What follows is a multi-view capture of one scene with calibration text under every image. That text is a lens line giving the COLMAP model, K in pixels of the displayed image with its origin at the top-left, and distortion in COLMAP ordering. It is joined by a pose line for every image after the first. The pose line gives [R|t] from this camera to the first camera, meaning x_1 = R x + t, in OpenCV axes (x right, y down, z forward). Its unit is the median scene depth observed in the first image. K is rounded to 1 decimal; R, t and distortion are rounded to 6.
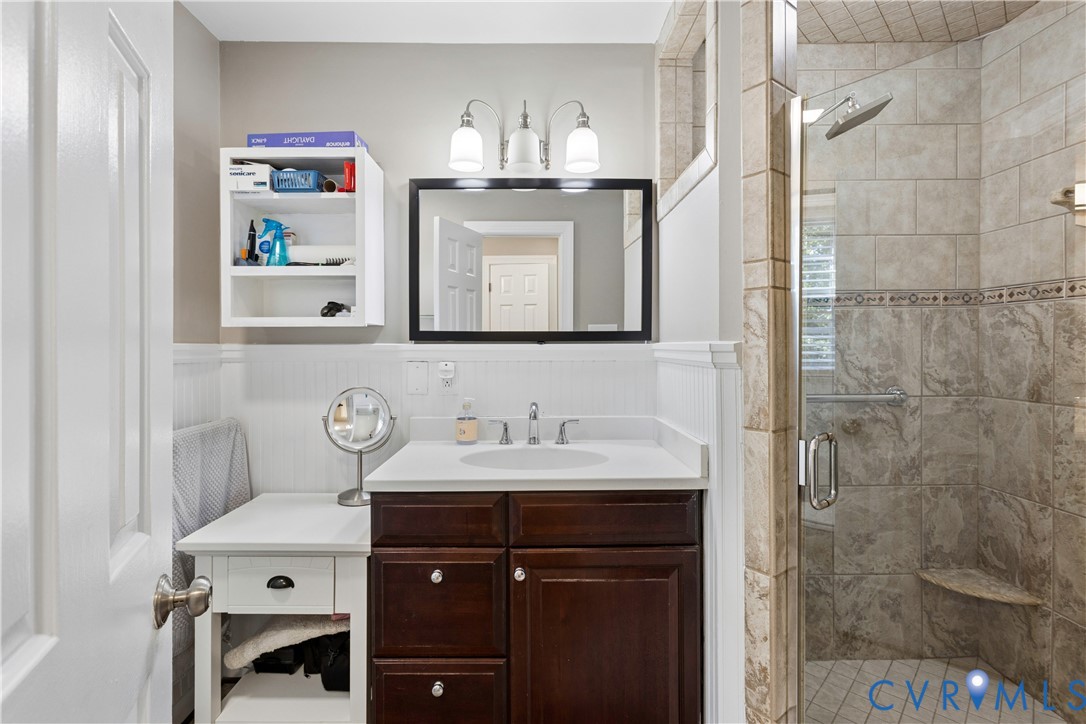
lens RADIAL K [[524.7, 0, 530.7], [0, 524.7, 348.1], [0, 0, 1]] dist [0.003344, -0.000055]
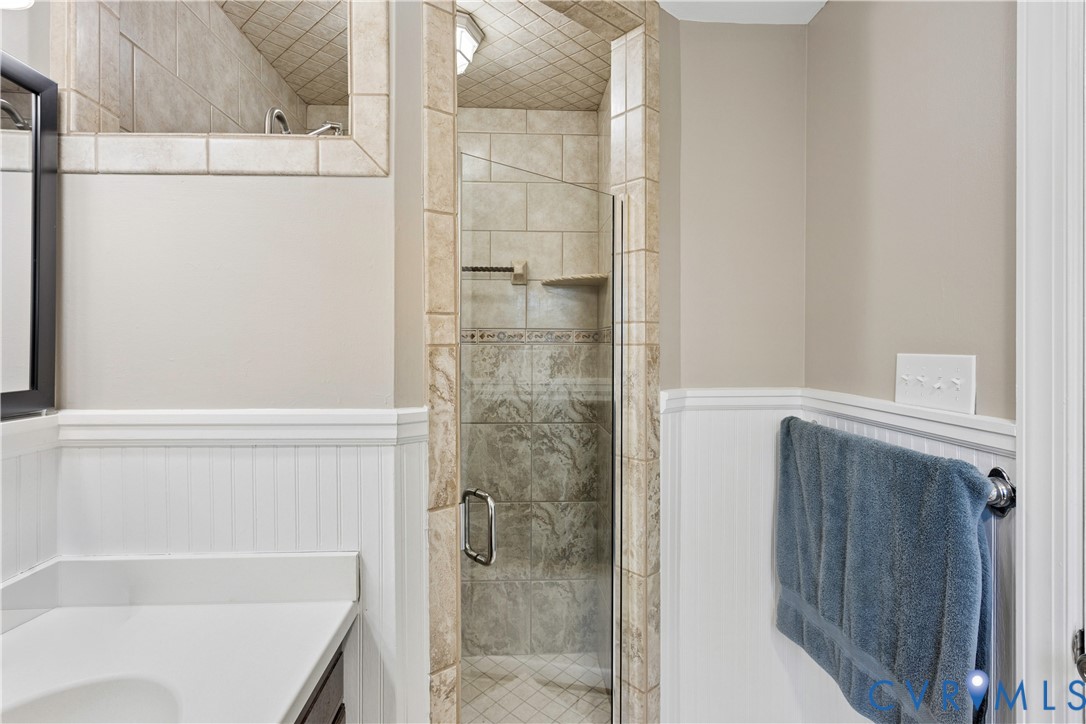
lens RADIAL K [[524.7, 0, 545.7], [0, 524.7, 352.4], [0, 0, 1]] dist [0.003344, -0.000055]
pose [[-0.042596, -0.005750, 0.999076, -0.437381], [0.002052, 0.999981, 0.005843, -0.104689], [-0.999090, 0.002299, -0.042583, 0.854599]]
